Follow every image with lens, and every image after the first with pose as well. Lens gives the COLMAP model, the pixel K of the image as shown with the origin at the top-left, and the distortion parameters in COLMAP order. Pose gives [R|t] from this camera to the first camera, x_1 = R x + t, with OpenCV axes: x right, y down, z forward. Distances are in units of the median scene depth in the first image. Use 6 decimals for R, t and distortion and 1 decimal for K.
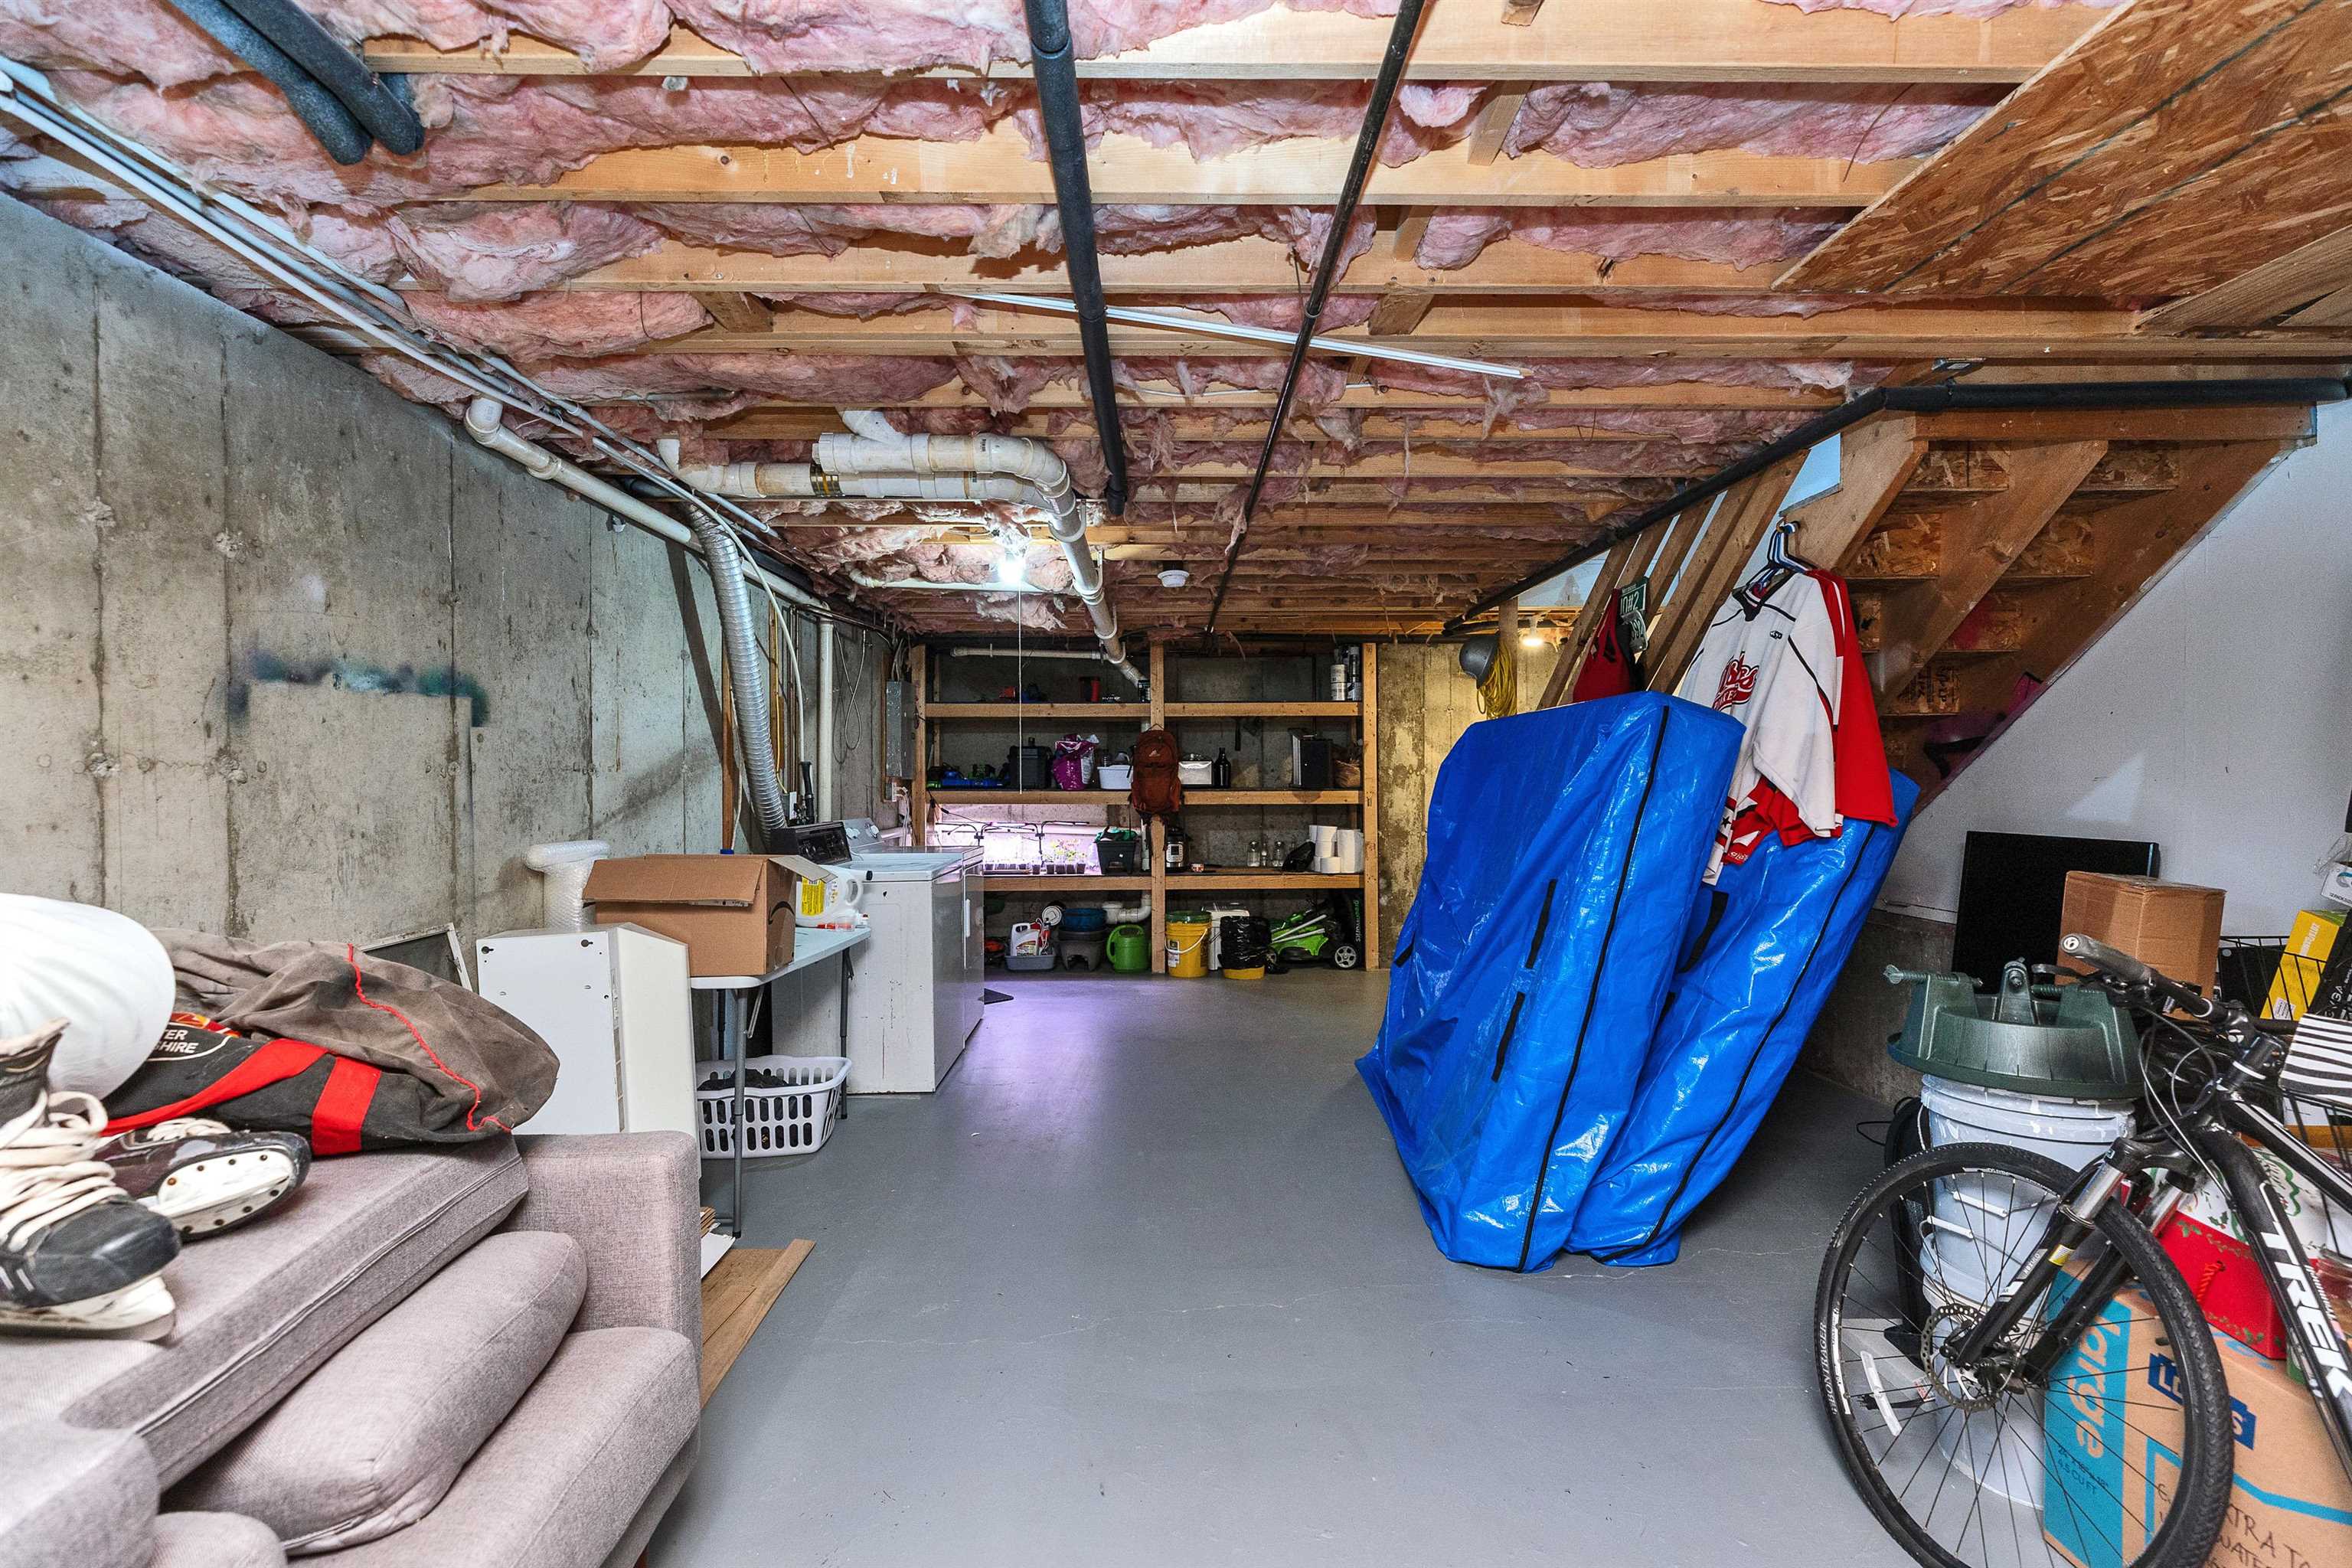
lens RADIAL K [[1082.1, 0, 1176.0], [0, 1082.1, 784.0], [0, 0, 1]] dist [0.005946, -0.000003]
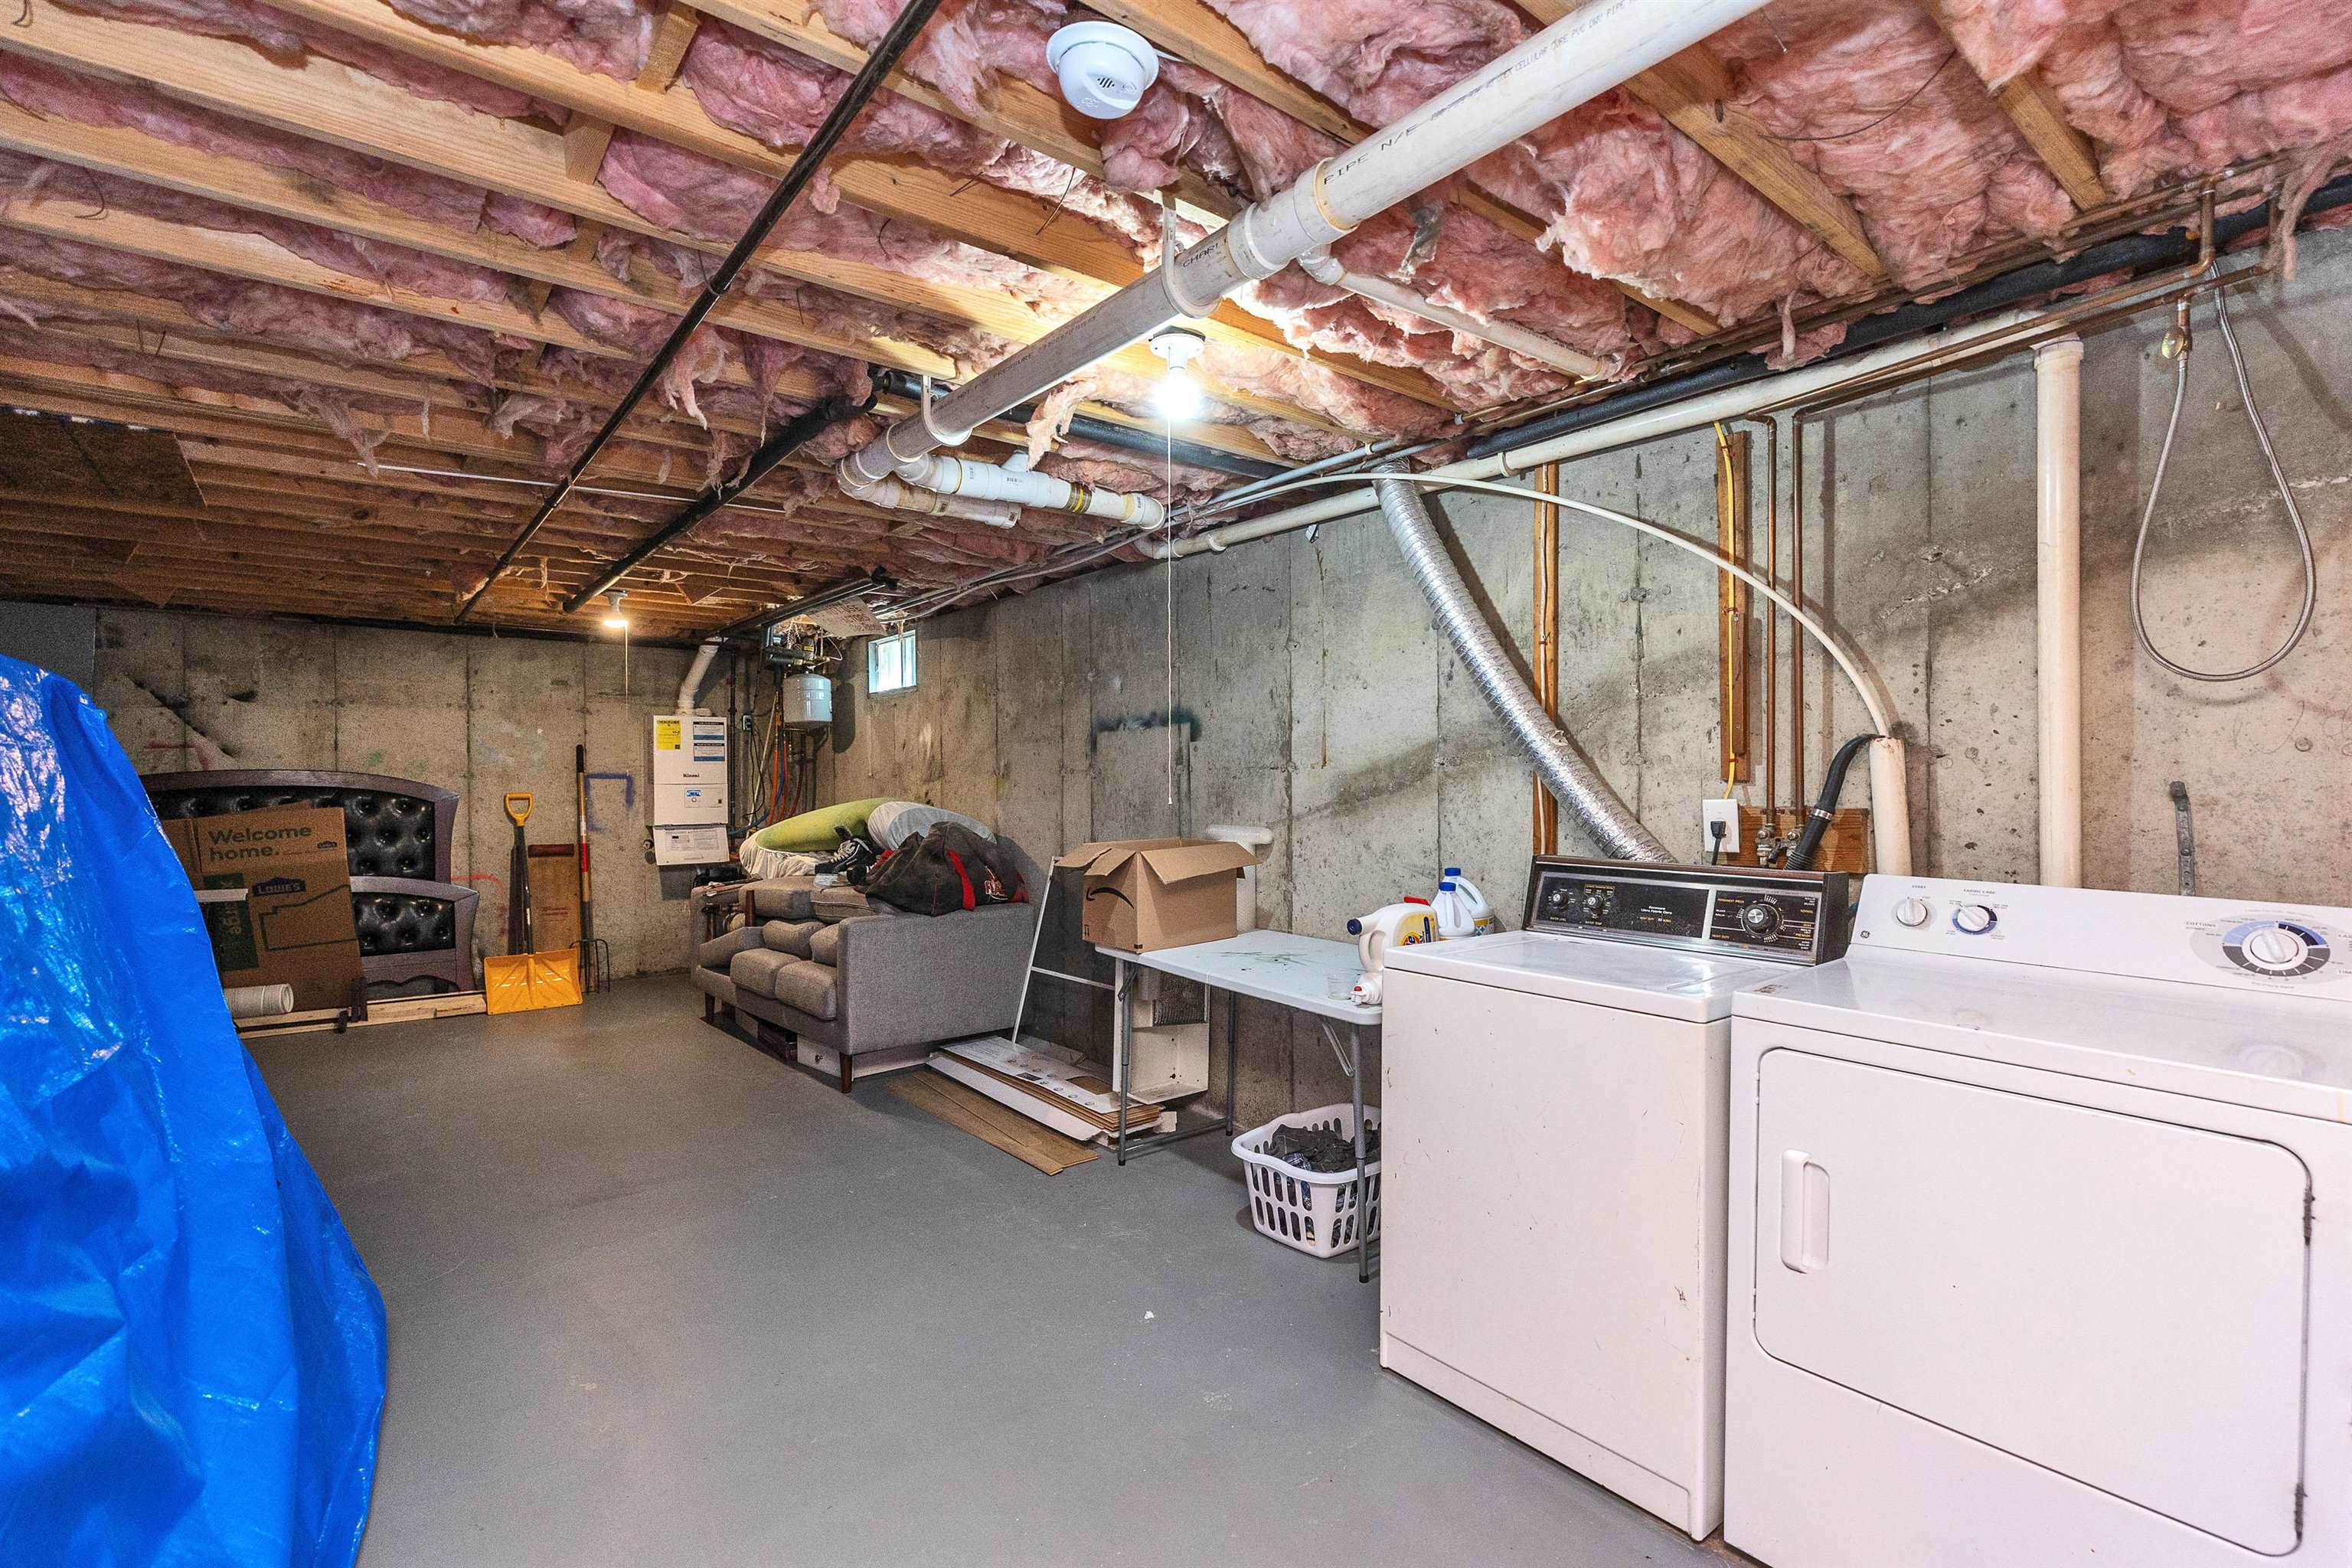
lens RADIAL K [[1082.1, 0, 1176.0], [0, 1082.1, 784.0], [0, 0, 1]] dist [0.005946, -0.000003]
pose [[-0.798889, 0.009327, -0.601406, 0.265640], [0.002813, 0.999927, 0.011771, -0.010968], [0.601472, 0.007711, -0.798857, 2.076184]]
